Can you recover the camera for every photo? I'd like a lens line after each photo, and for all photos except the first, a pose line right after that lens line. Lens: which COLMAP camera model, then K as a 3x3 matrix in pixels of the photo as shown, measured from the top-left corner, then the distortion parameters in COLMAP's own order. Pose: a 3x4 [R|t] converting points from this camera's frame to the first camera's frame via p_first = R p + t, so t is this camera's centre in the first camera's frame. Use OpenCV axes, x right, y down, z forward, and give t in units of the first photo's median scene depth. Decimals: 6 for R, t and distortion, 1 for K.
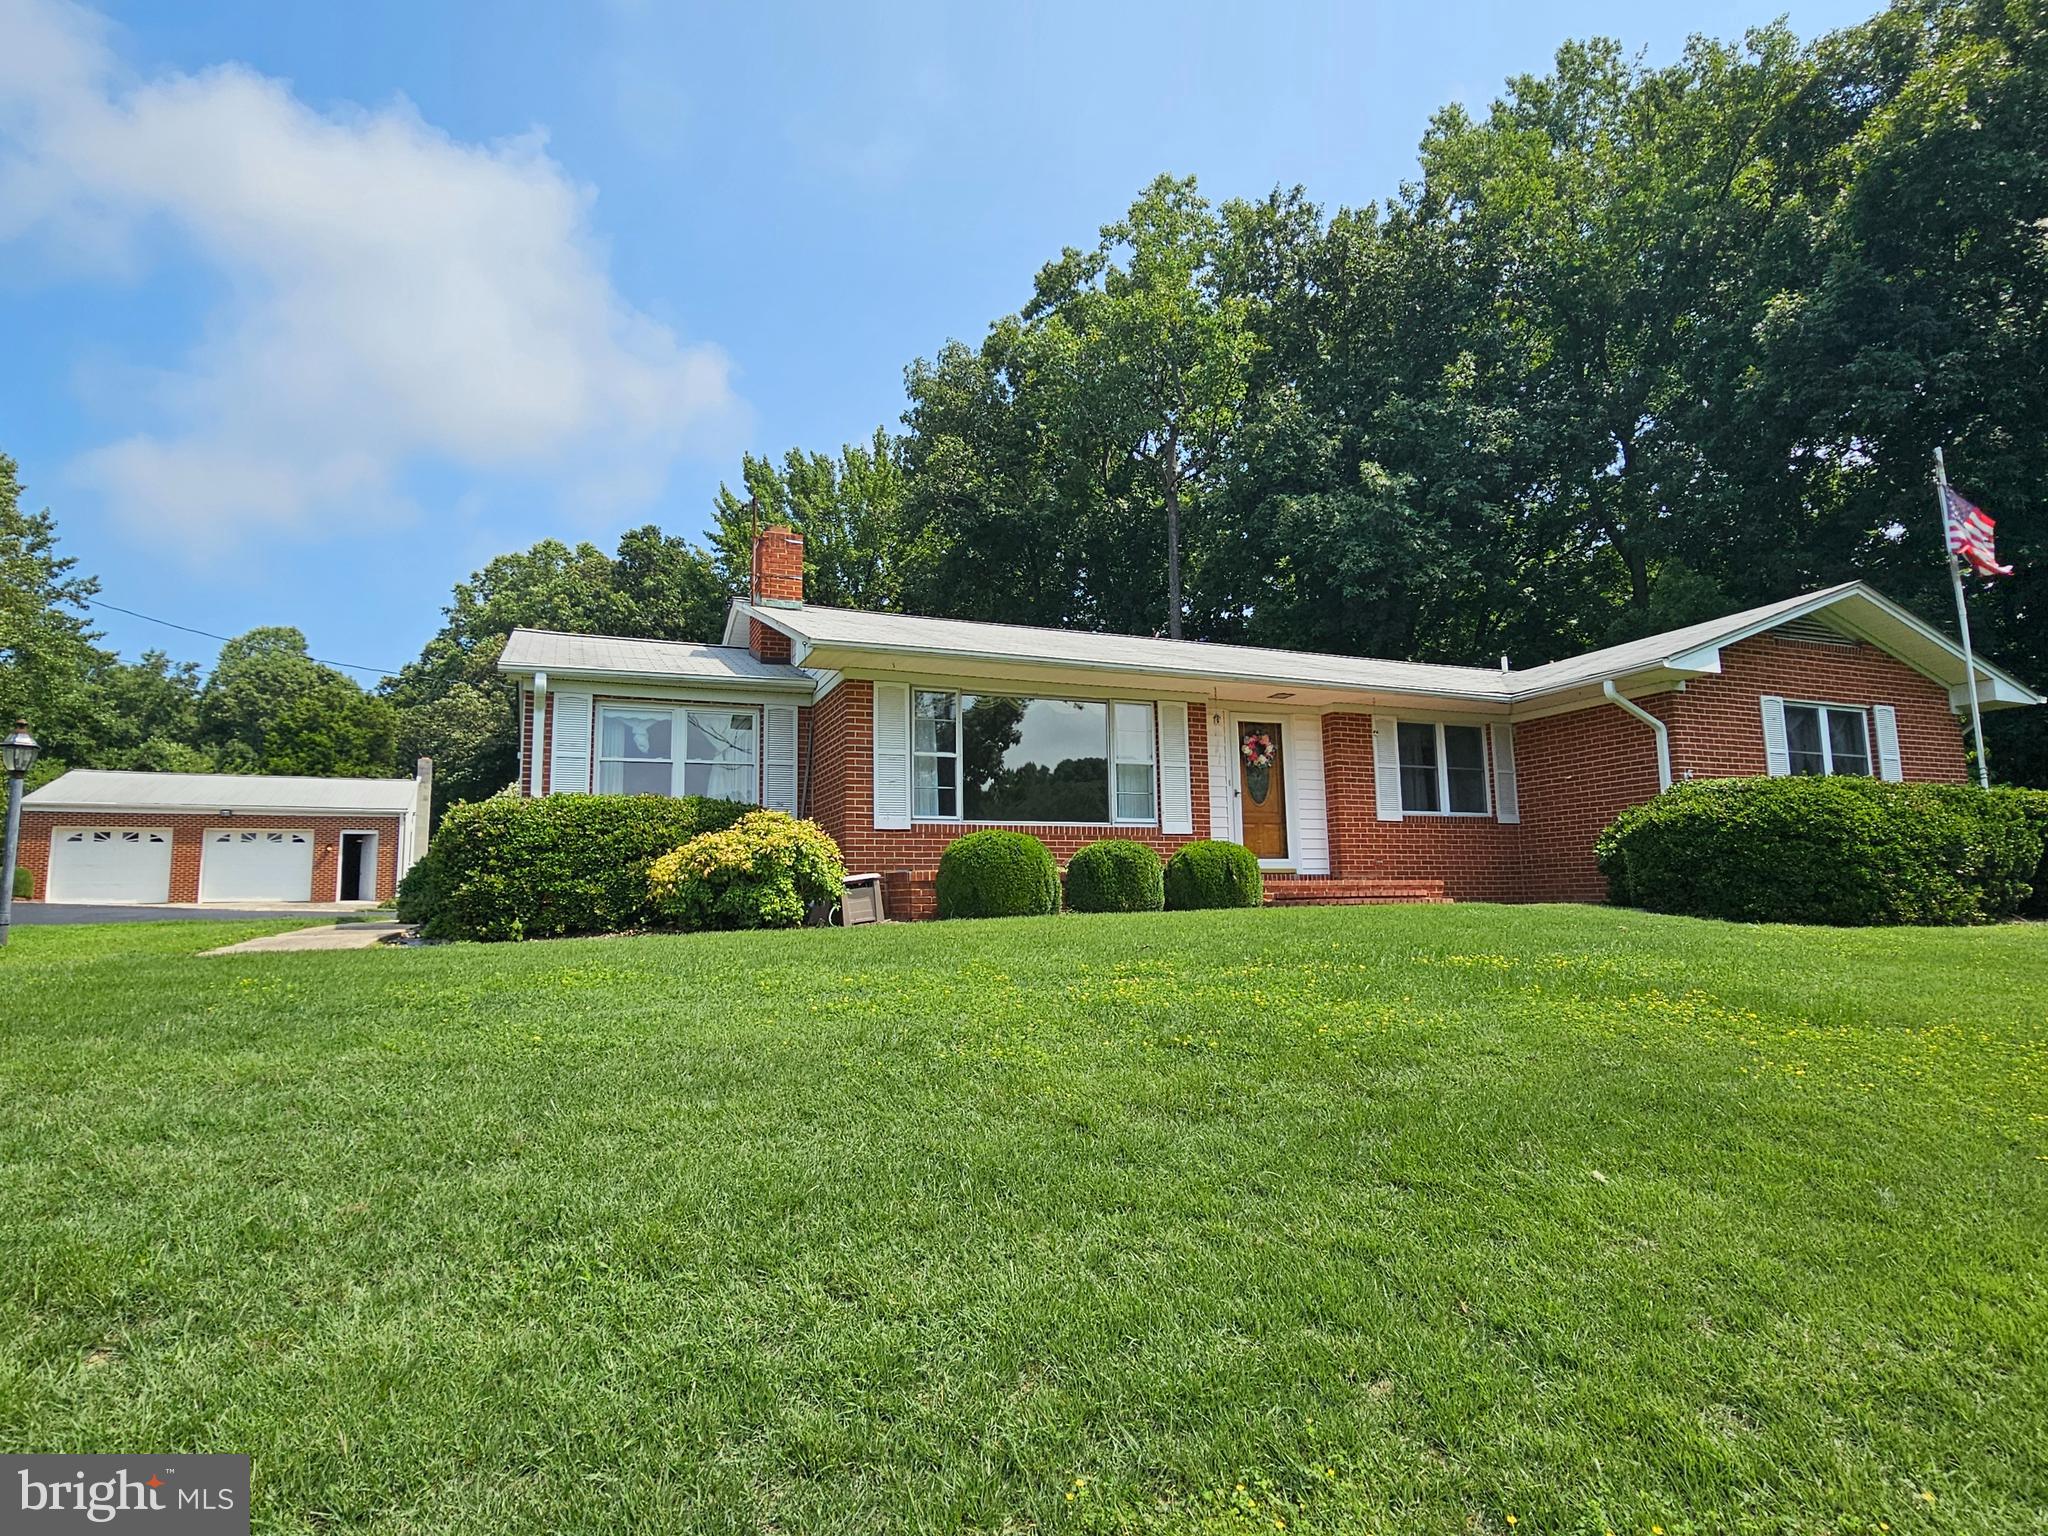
lens RADIAL K [[1099.3, 0, 1019.4], [0, 1099.3, 770.1], [0, 0, 1]] dist [-0.003683, 0.000088]
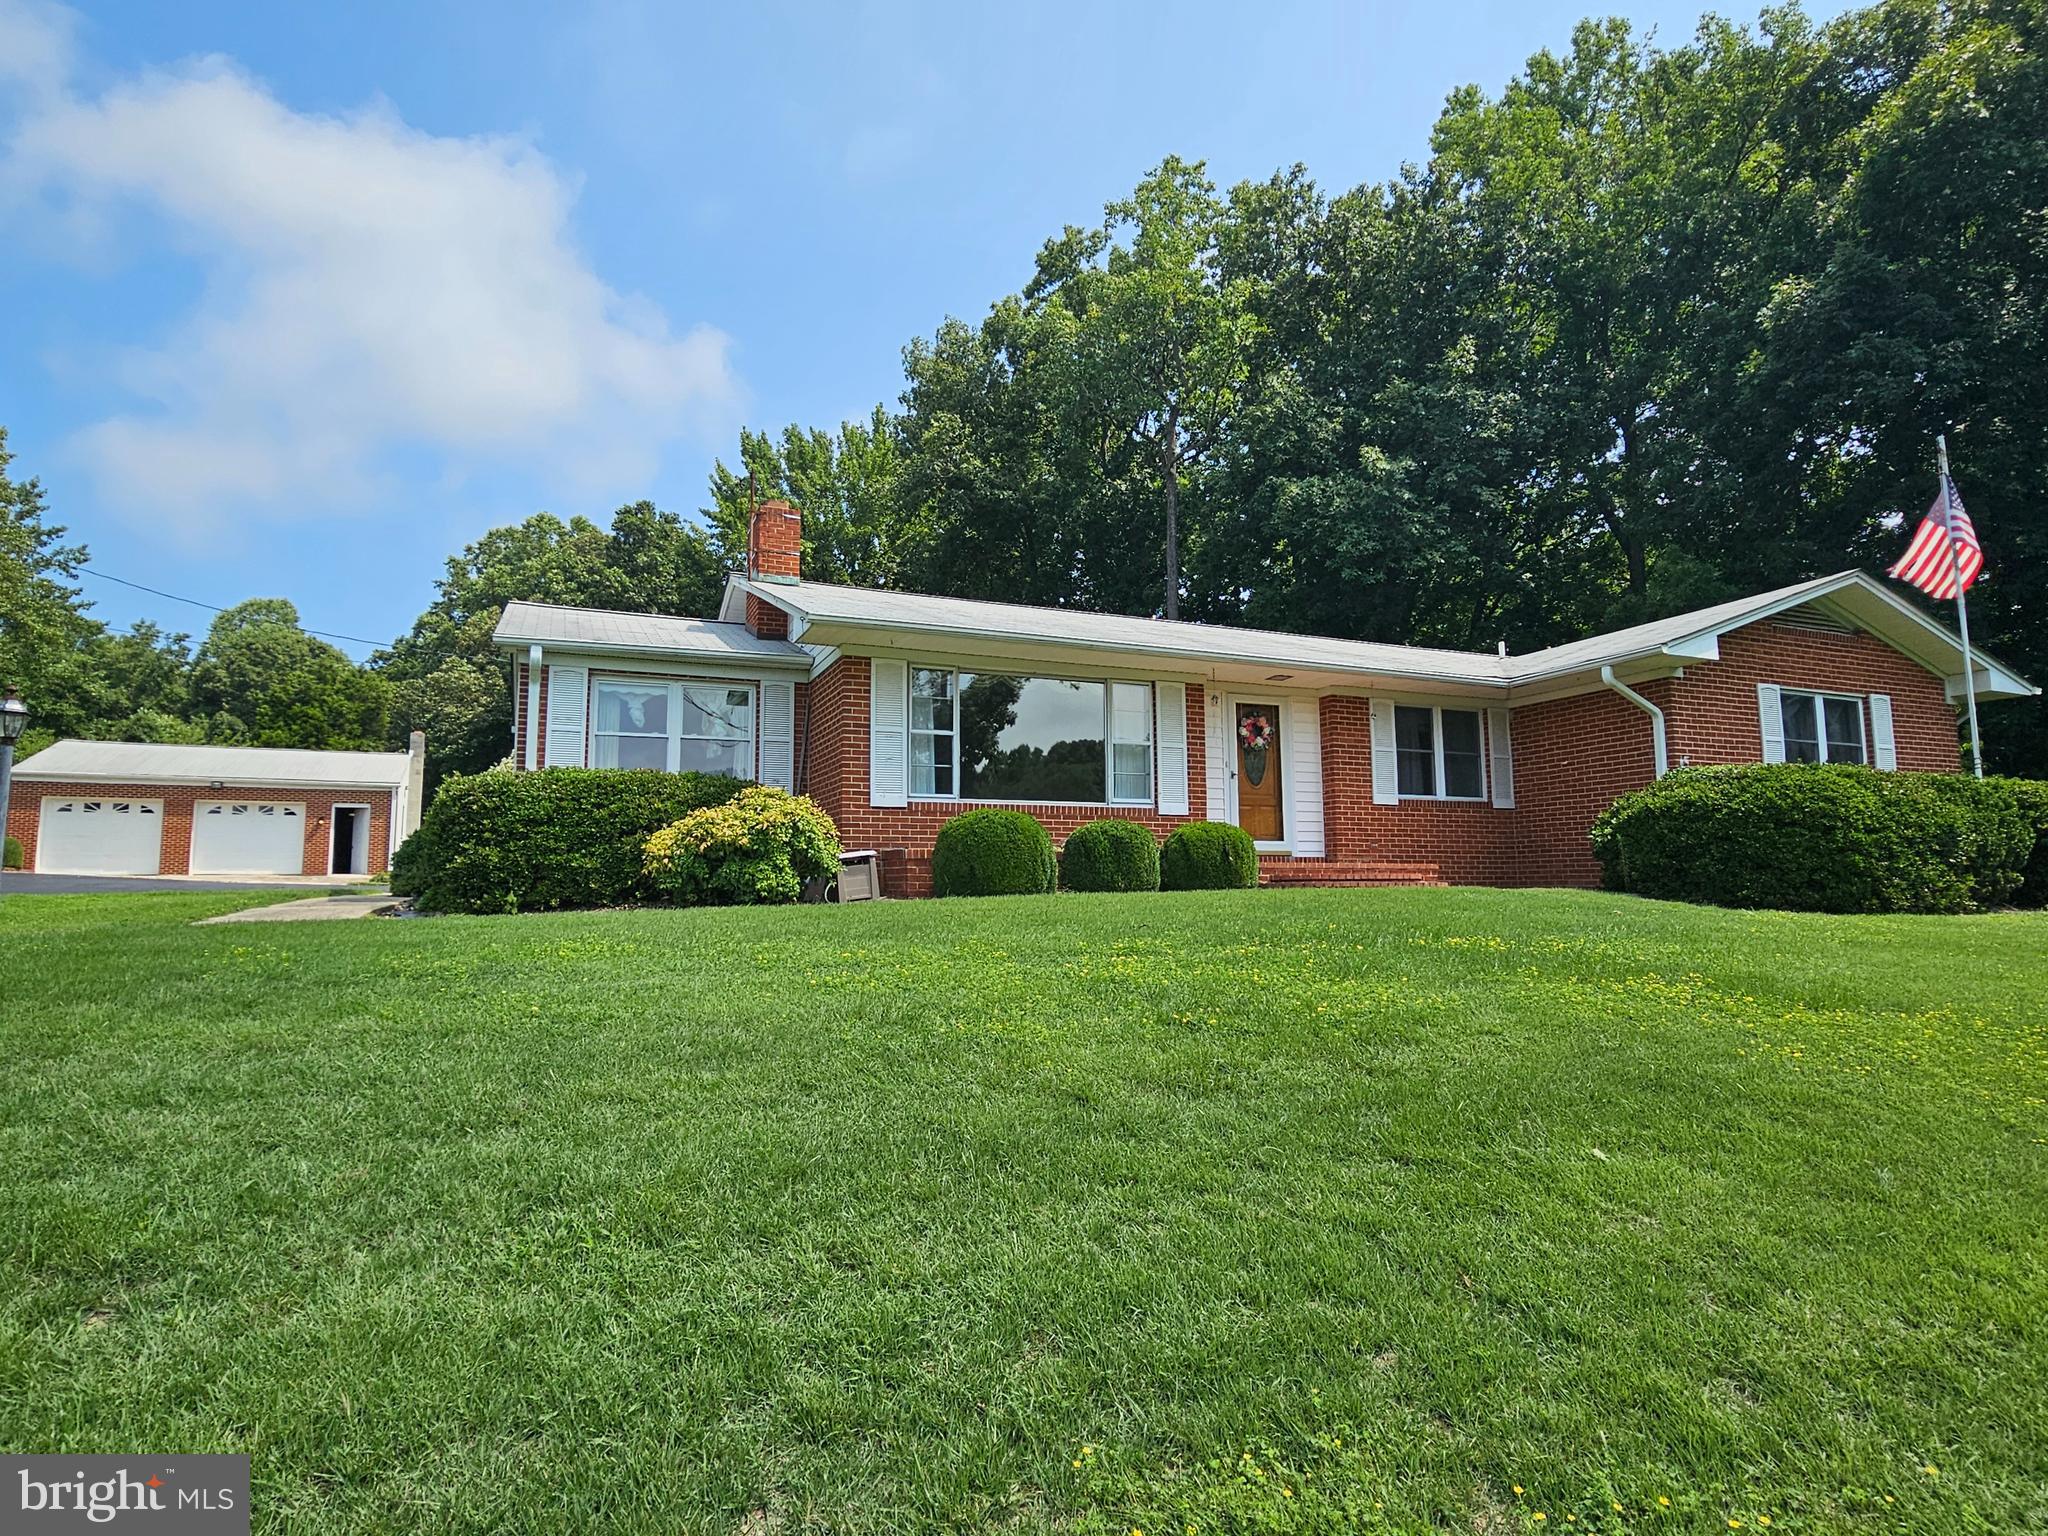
lens RADIAL K [[1099.3, 0, 1019.4], [0, 1099.3, 767.9], [0, 0, 1]] dist [-0.003683, 0.000088]
pose [[0.999920, 0.011173, 0.005890, -0.002875], [-0.011258, 0.999828, 0.014722, 0.002224], [-0.005725, -0.014787, 0.999874, 0.001667]]
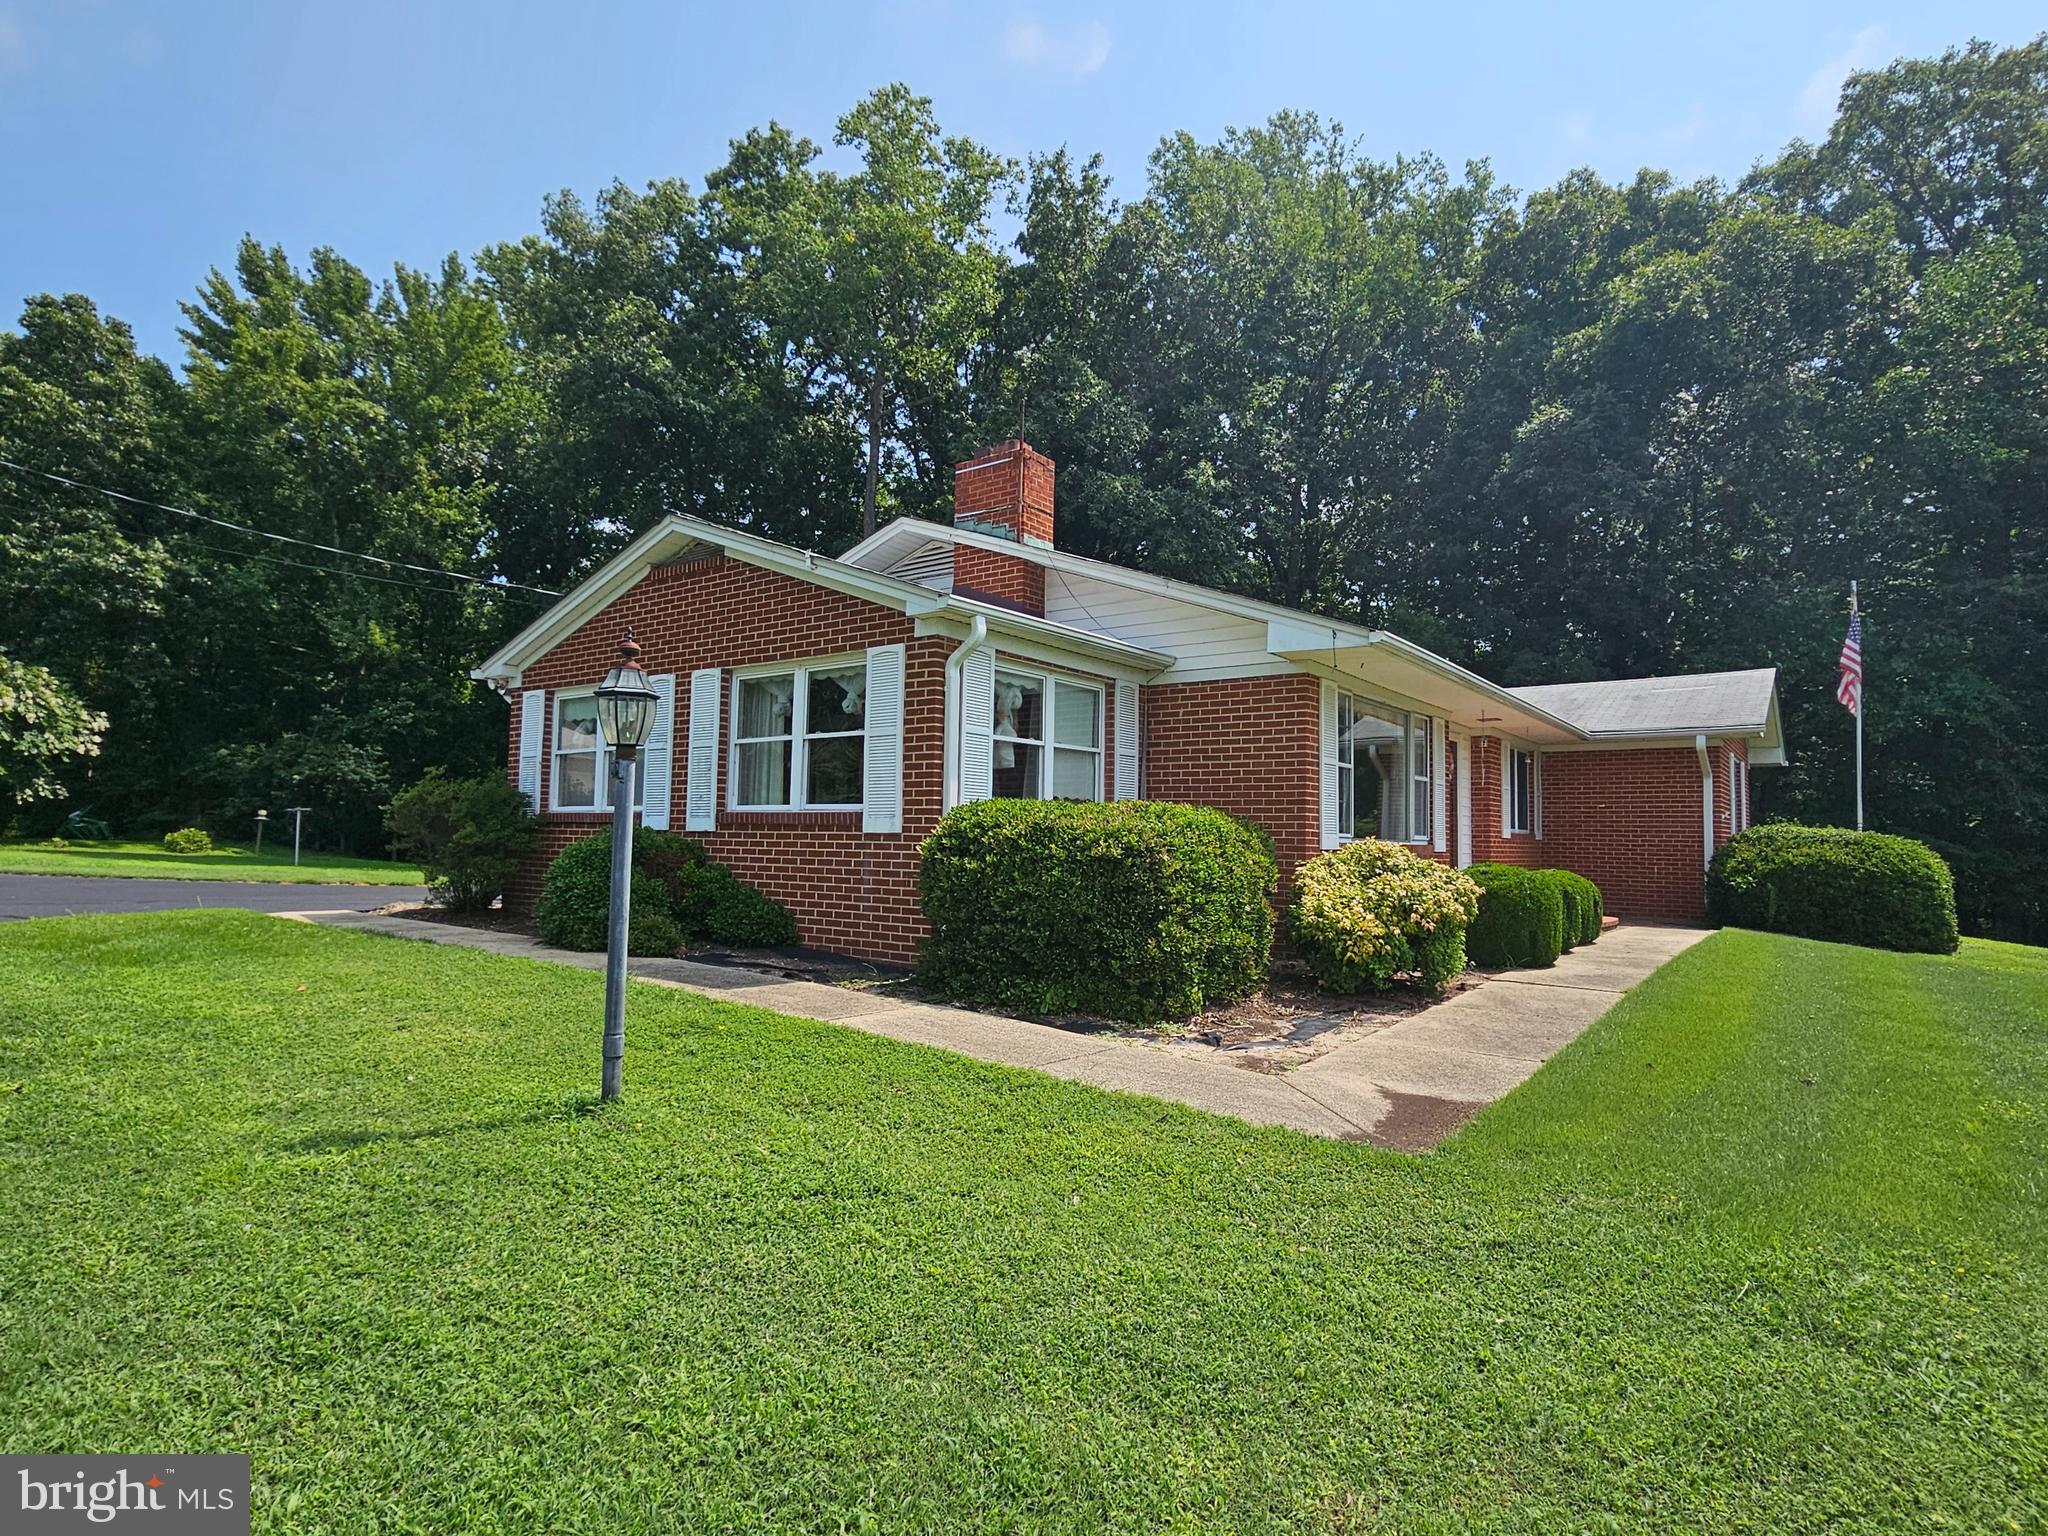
lens RADIAL K [[1099.3, 0, 1024.0], [0, 1099.3, 760.7], [0, 0, 1]] dist [-0.003683, 0.000088]
pose [[0.862479, 0.069660, 0.501276, -0.672967], [-0.096506, 0.994945, 0.027783, -0.015567], [-0.496806, -0.072339, 0.864842, 0.319891]]
